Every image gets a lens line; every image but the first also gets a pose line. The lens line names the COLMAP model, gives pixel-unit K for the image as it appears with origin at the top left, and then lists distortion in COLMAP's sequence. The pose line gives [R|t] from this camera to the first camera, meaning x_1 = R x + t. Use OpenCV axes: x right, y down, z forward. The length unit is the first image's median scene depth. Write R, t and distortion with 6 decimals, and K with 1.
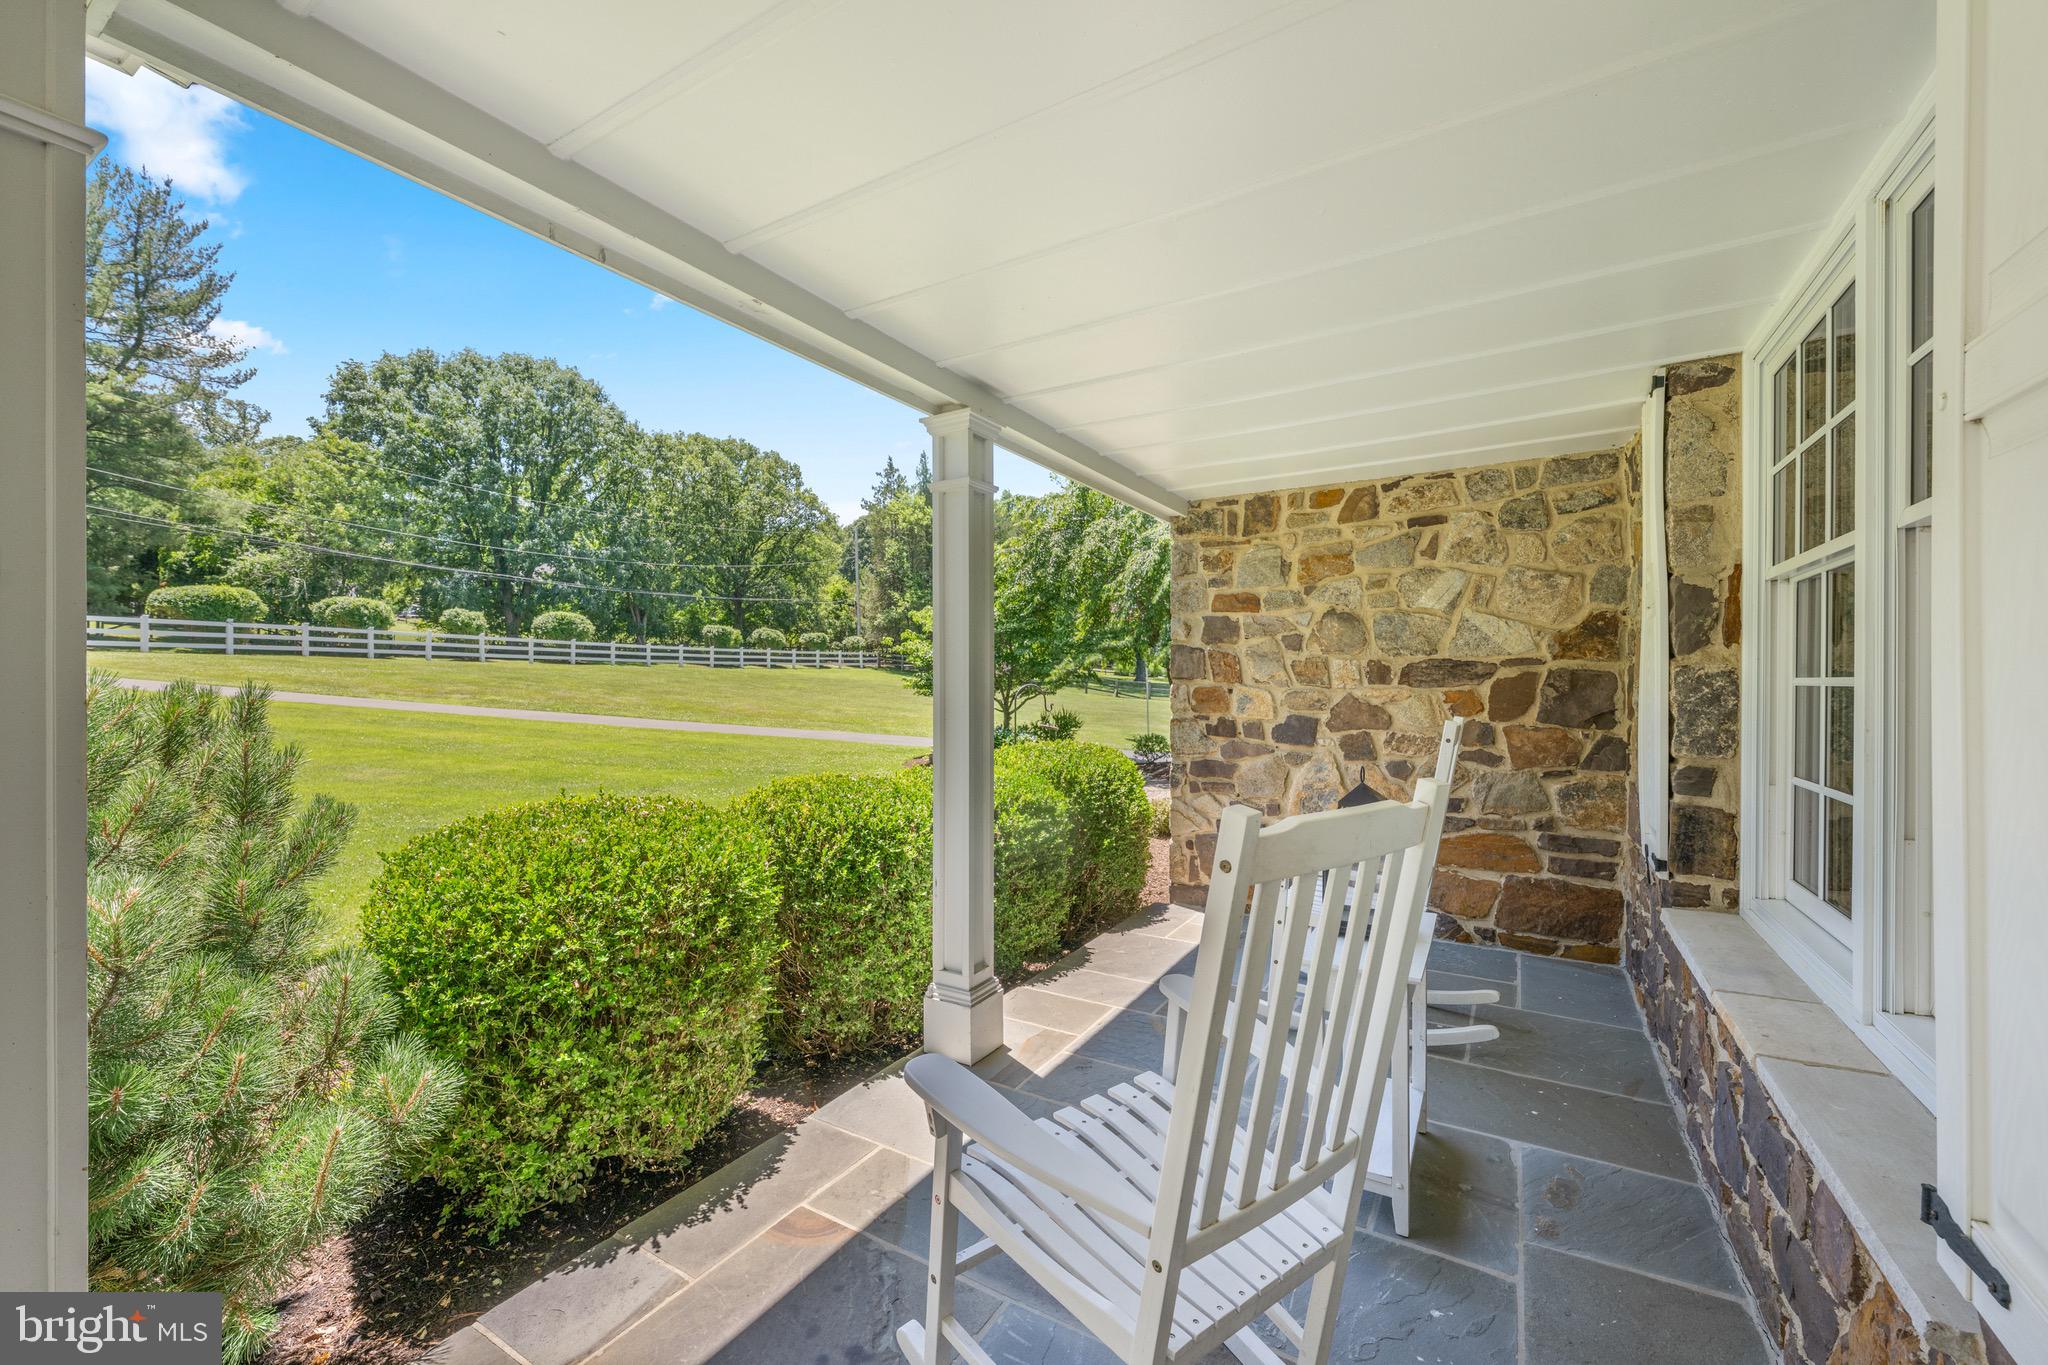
lens RADIAL K [[810.2, 0, 1018.3], [0, 810.2, 684.5], [0, 0, 1]] dist [-0.001939, -0.000025]
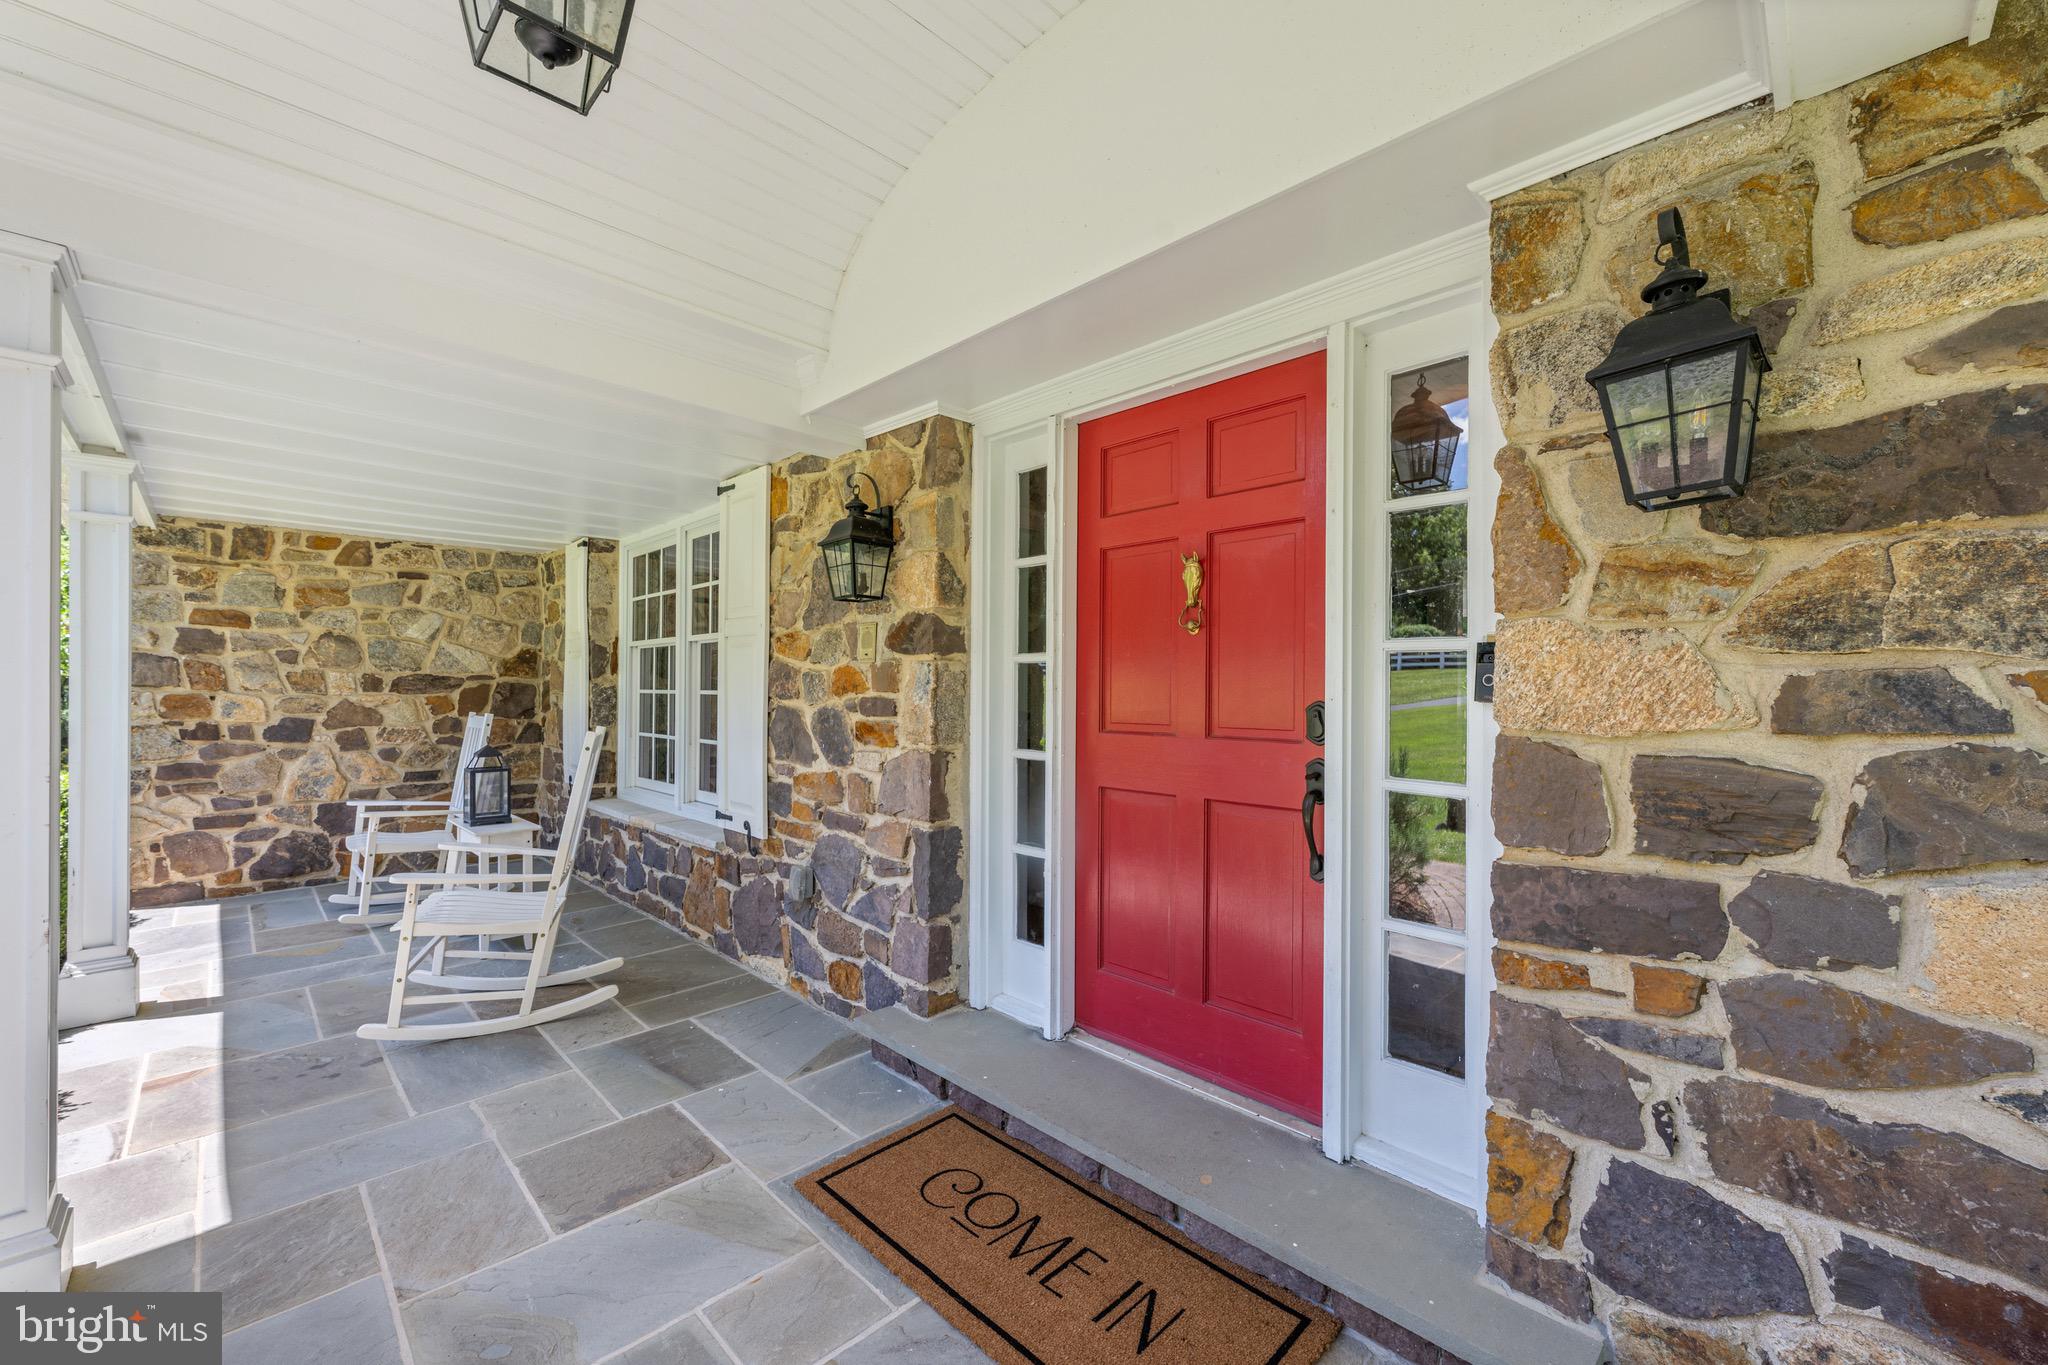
lens RADIAL K [[810.2, 0, 1020.2], [0, 810.2, 687.1], [0, 0, 1]] dist [-0.001939, -0.000025]
pose [[0.243680, 0.004570, 0.969845, -0.577472], [-0.002261, 0.999989, -0.004144, -0.005039], [-0.969853, -0.001183, 0.243688, -0.351817]]
